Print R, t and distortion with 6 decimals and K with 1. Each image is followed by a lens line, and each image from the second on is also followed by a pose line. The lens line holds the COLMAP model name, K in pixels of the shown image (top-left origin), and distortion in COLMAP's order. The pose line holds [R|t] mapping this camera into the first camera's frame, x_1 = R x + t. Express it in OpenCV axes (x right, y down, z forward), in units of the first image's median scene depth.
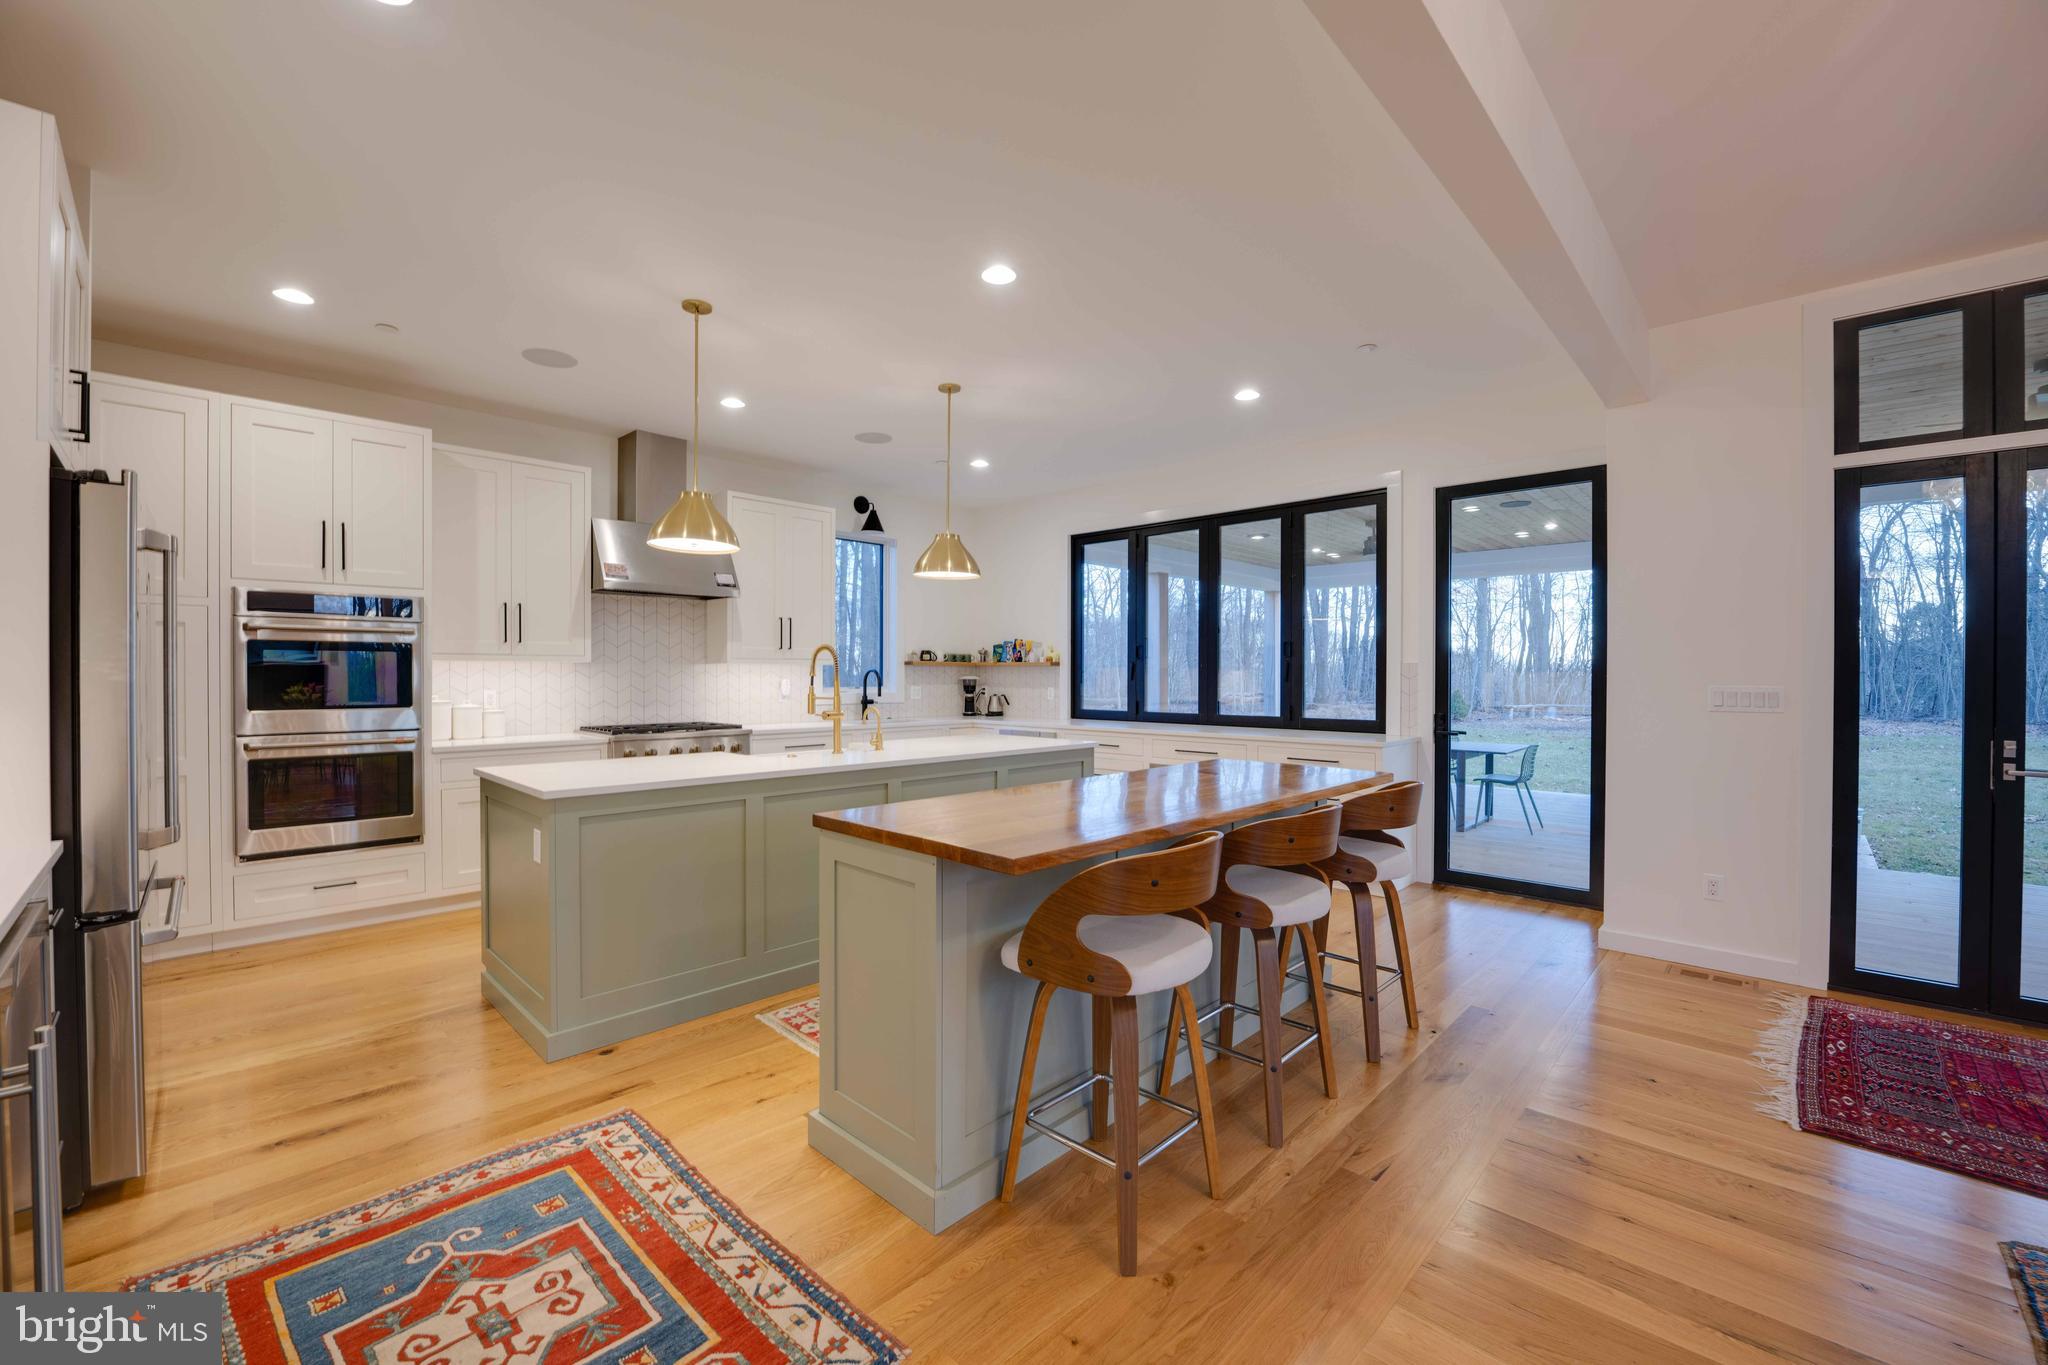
lens RADIAL K [[825.9, 0, 1006.3], [0, 825.9, 676.8], [0, 0, 1]] dist [-0.029568, 0.000597]
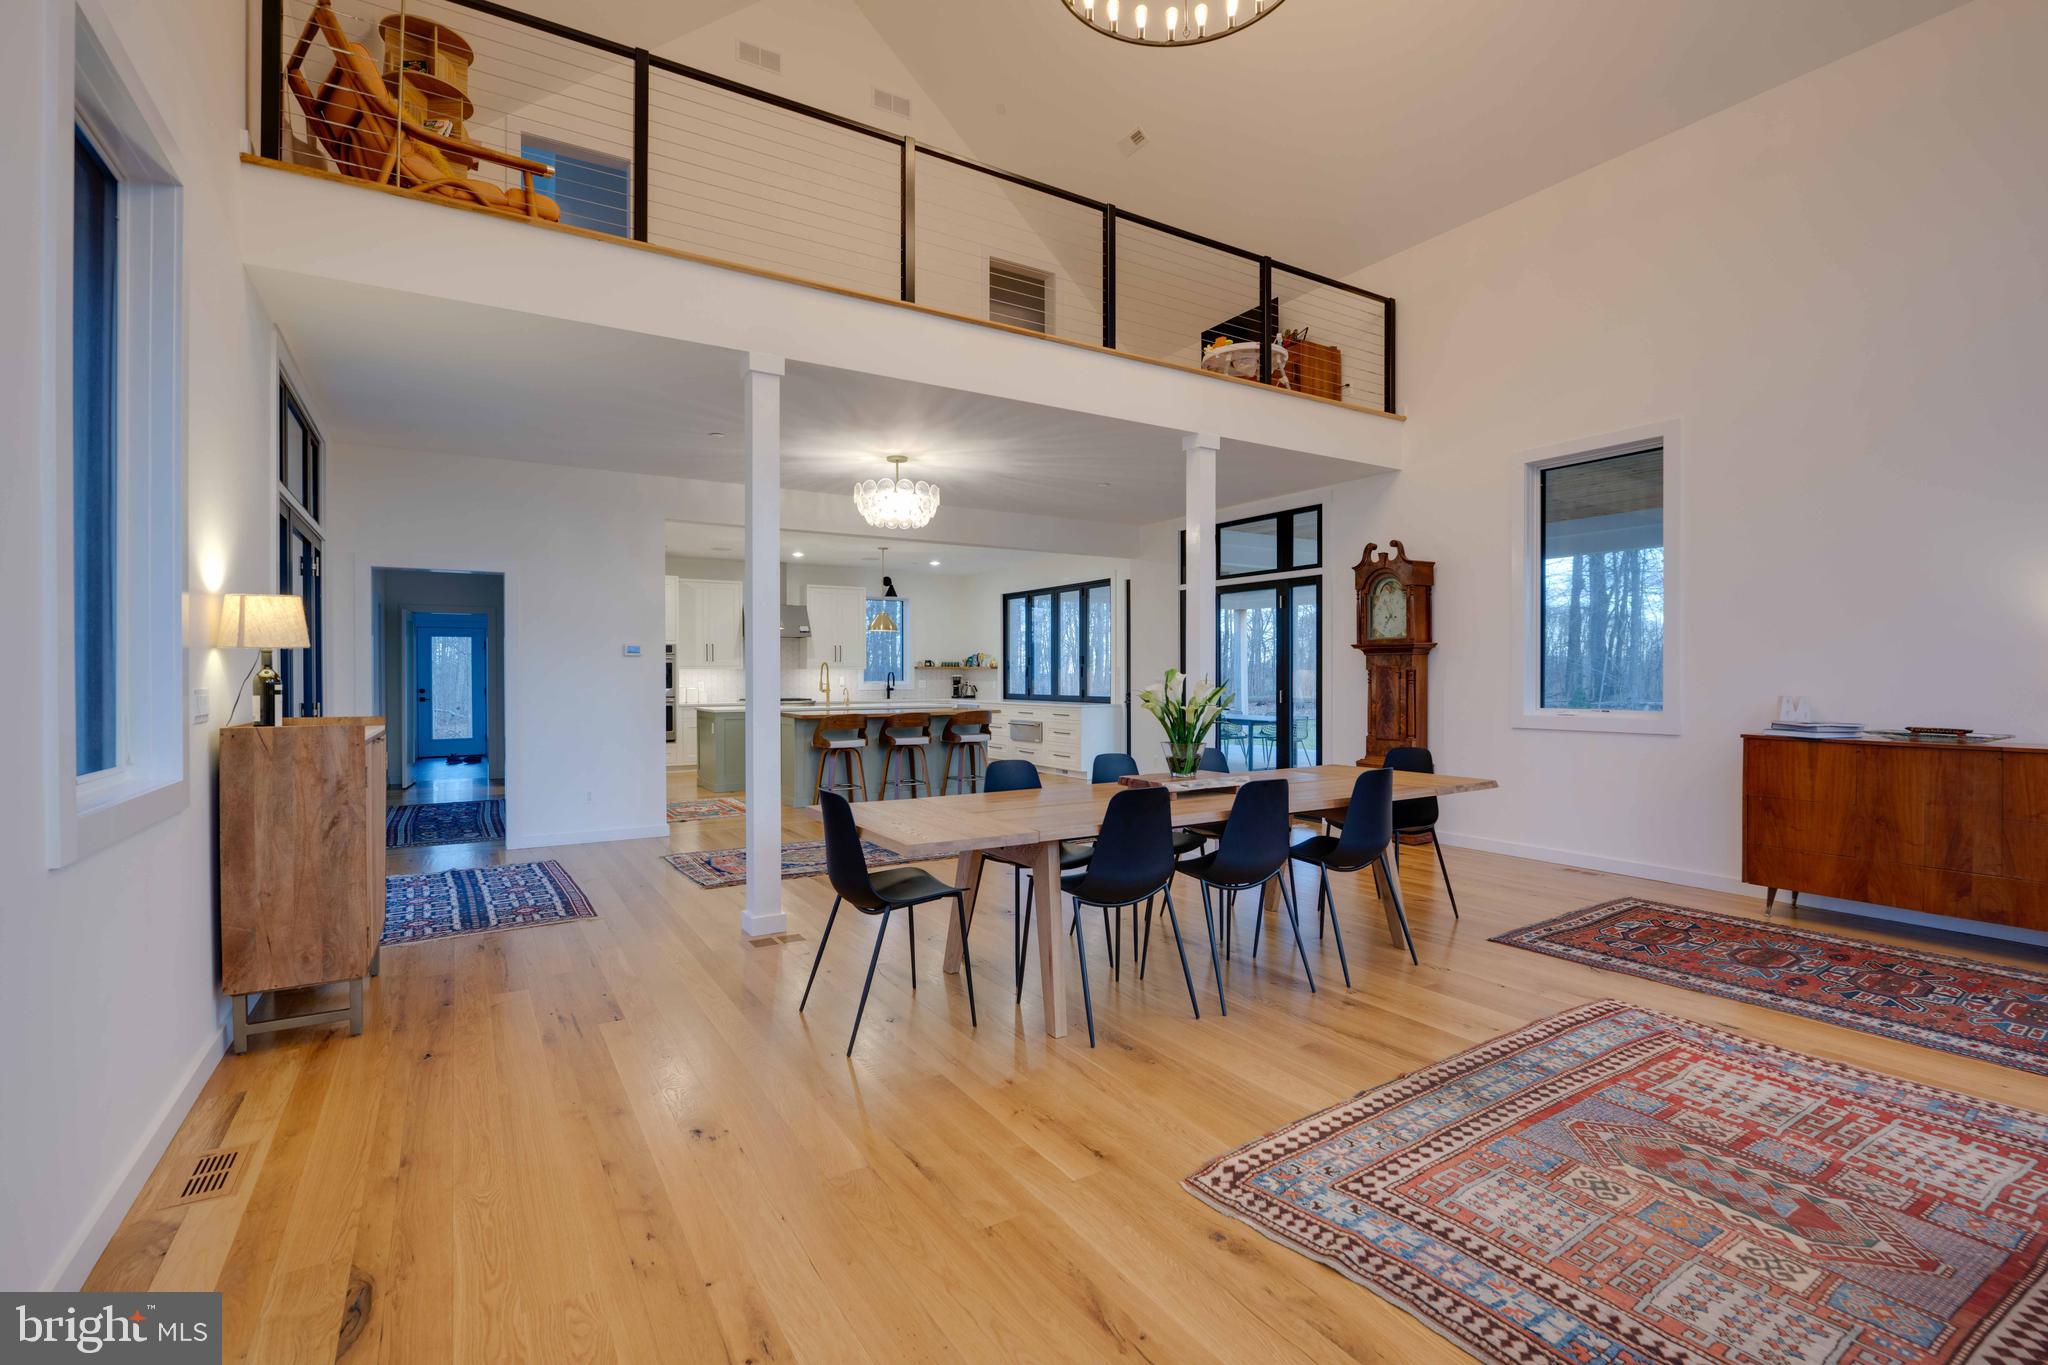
lens RADIAL K [[937.4, 0, 1039.9], [0, 937.4, 668.6], [0, 0, 1]] dist [-0.011295, -0.000178]
pose [[0.976616, -0.003504, -0.214961, 0.807938], [0.002580, 0.999986, -0.004579, -0.006716], [0.214974, 0.003917, 0.976612, -1.275781]]
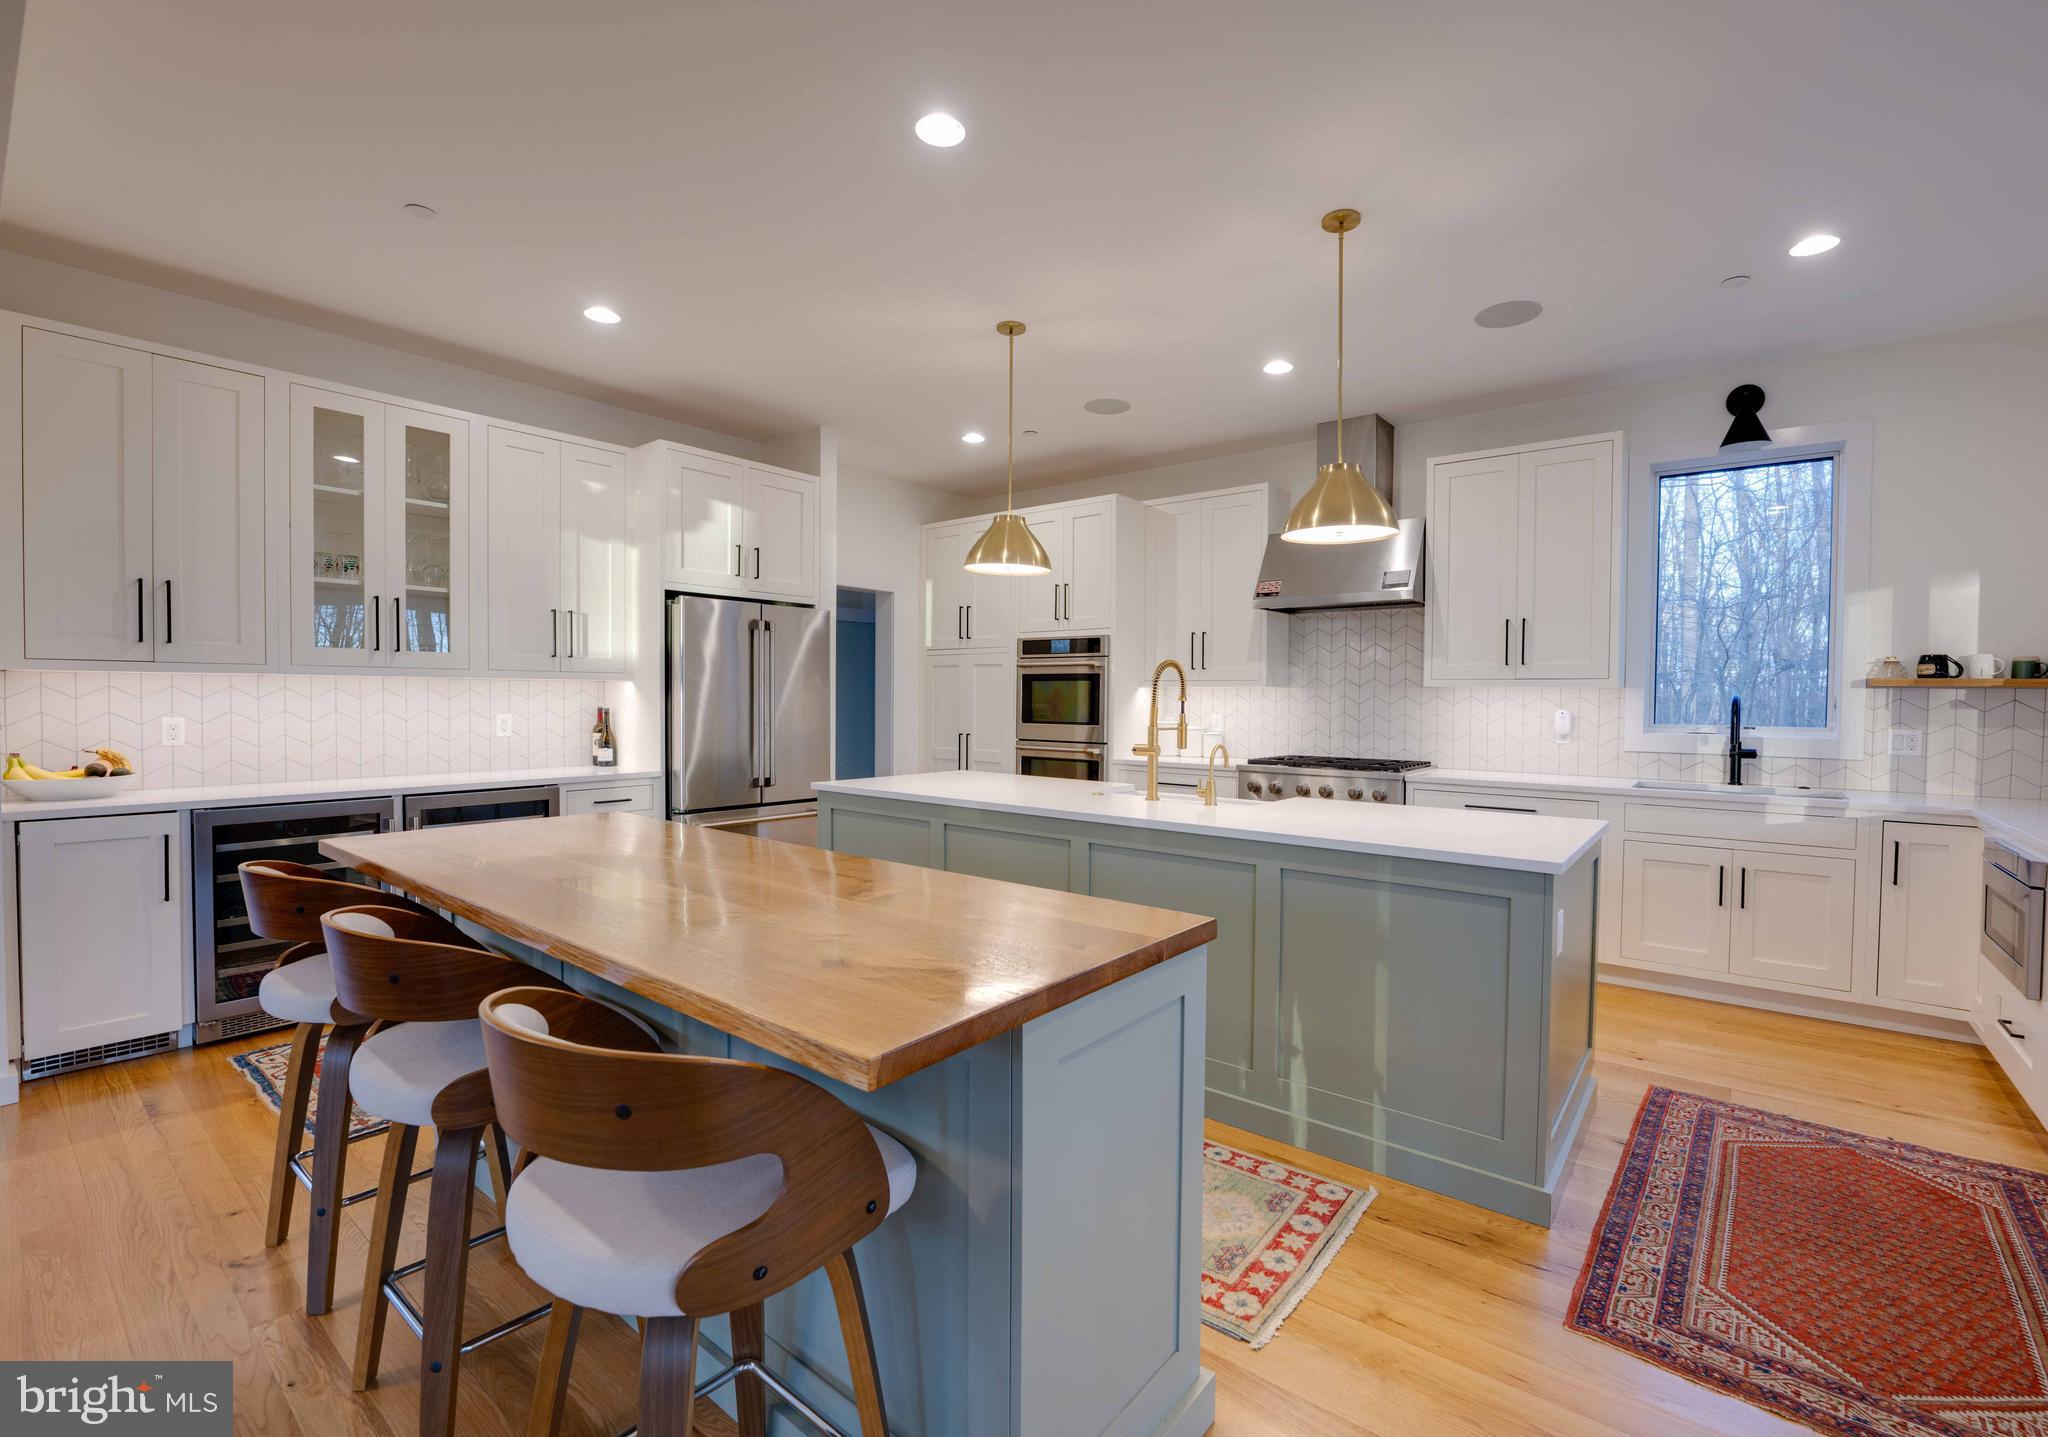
lens RADIAL K [[890.0, 0, 1065.1], [0, 890.0, 720.2], [0, 0, 1]] dist [-0.018385, -0.000088]
pose [[0.123299, 0.024045, -0.992078, 0.491907], [-0.011069, 0.999678, 0.022854, -0.000551], [0.992308, 0.008164, 0.123526, 0.640874]]
